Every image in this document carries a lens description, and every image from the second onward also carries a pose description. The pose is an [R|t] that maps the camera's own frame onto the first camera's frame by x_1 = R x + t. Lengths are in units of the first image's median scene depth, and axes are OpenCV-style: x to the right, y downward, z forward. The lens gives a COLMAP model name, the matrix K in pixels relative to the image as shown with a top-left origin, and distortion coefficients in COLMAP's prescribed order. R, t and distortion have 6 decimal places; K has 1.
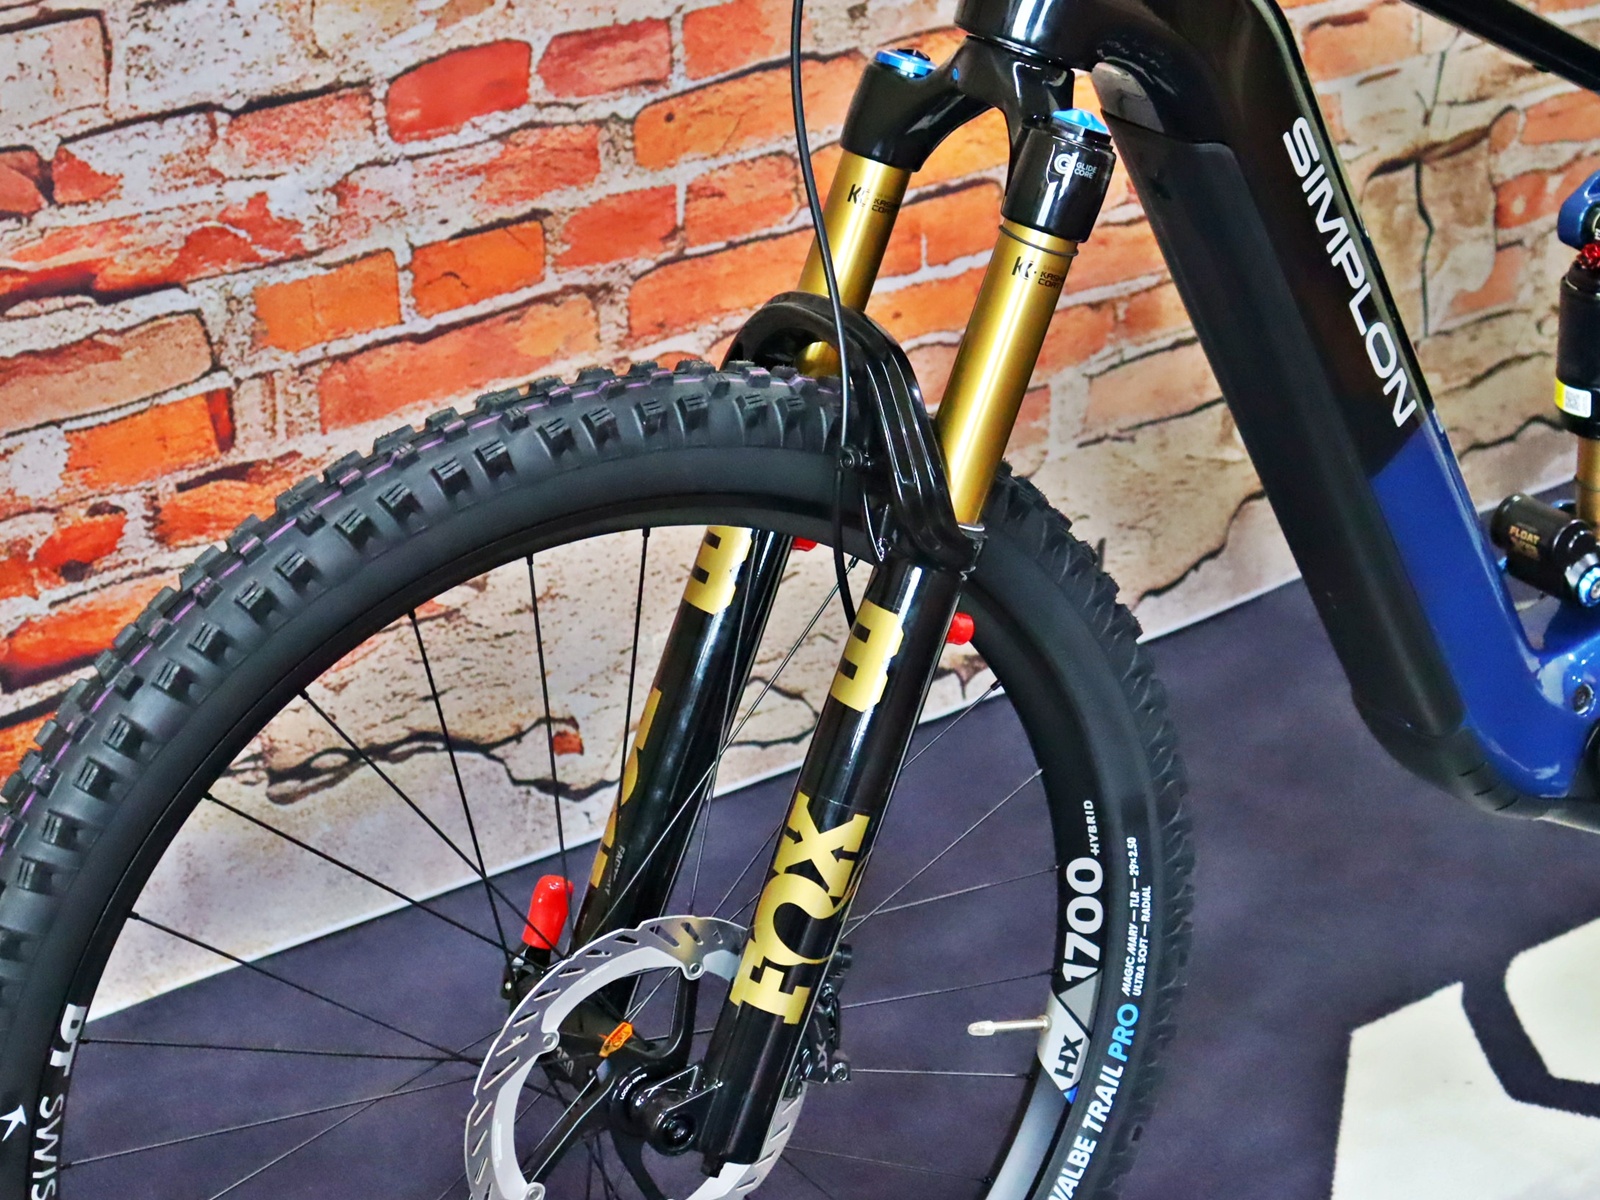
lens RADIAL K [[3669.8, 0, 892.4], [0, 3669.8, 613.3], [0, 0, 1]] dist [0.117094, 0.000000]
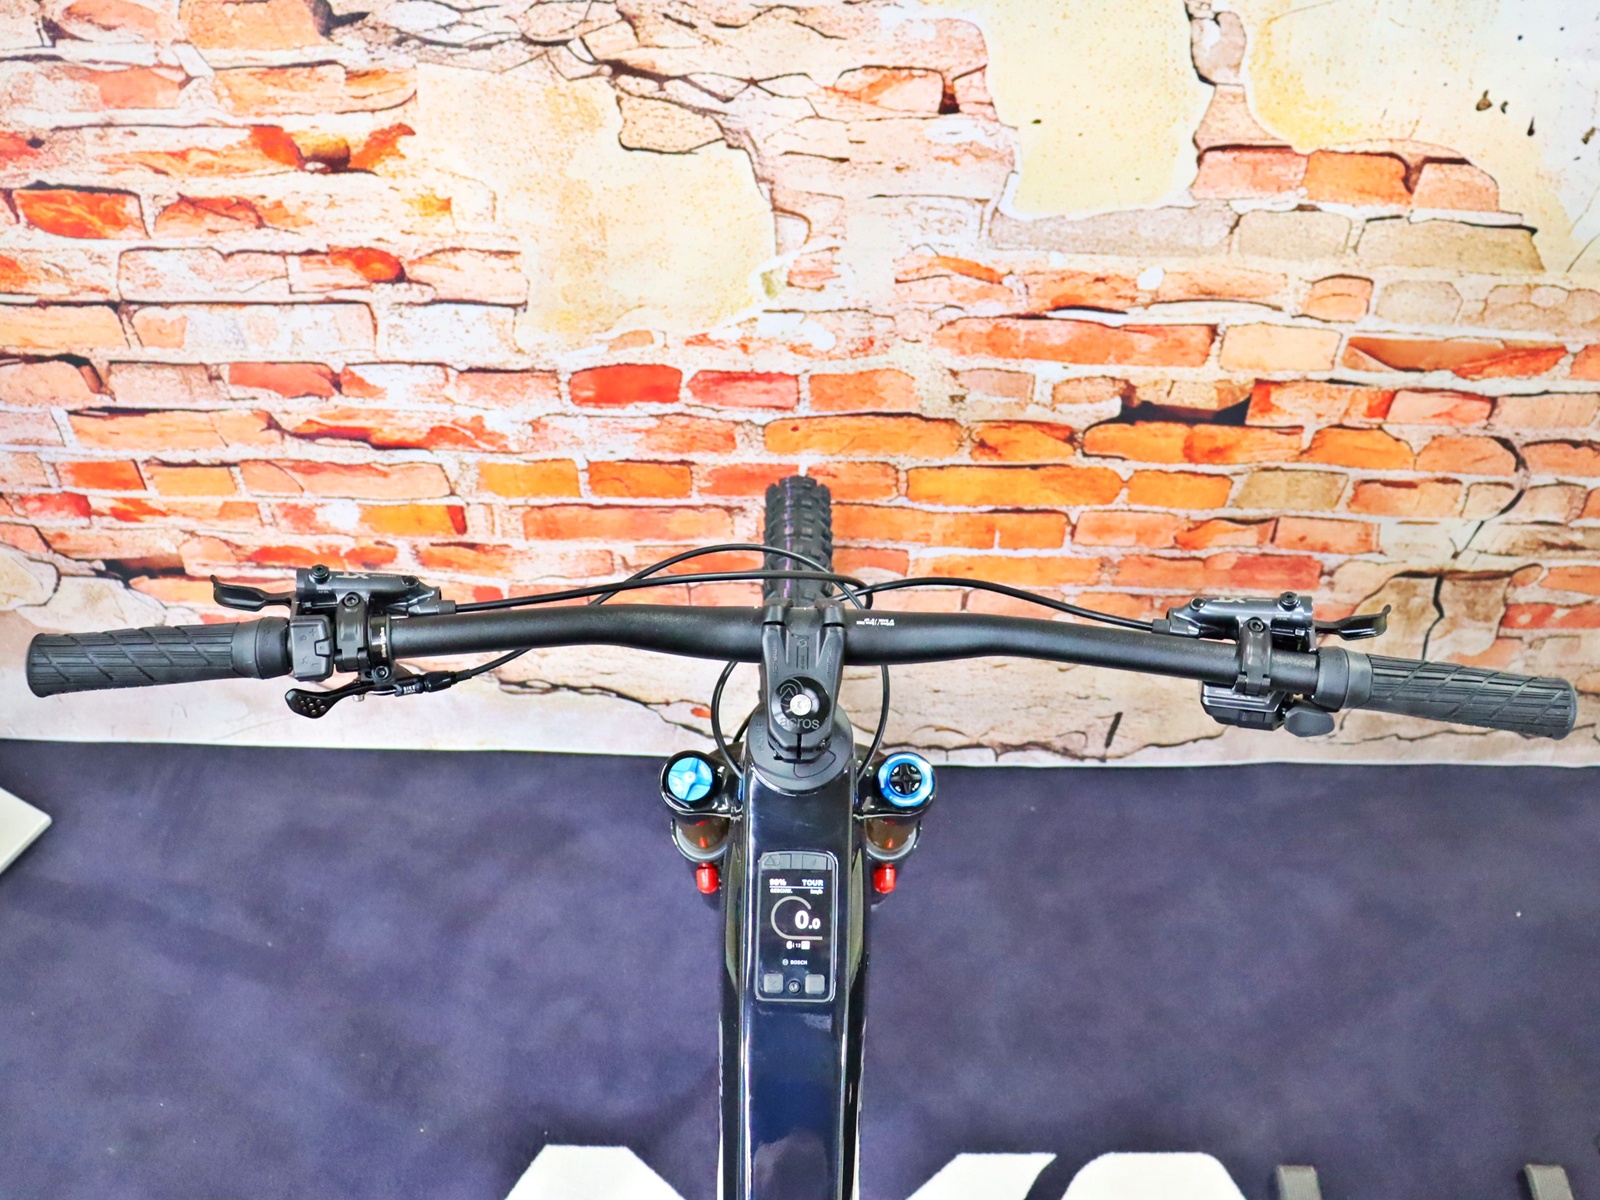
lens RADIAL K [[1693.7, 0, 818.9], [0, 1693.7, 642.7], [0, 0, 1]] dist [-0.131580, 0.000000]
pose [[0.794813, 0.464955, -0.389985, 0.253792], [-0.291652, 0.856219, 0.426413, -0.357674], [0.532176, -0.225179, 0.816139, 0.442691]]
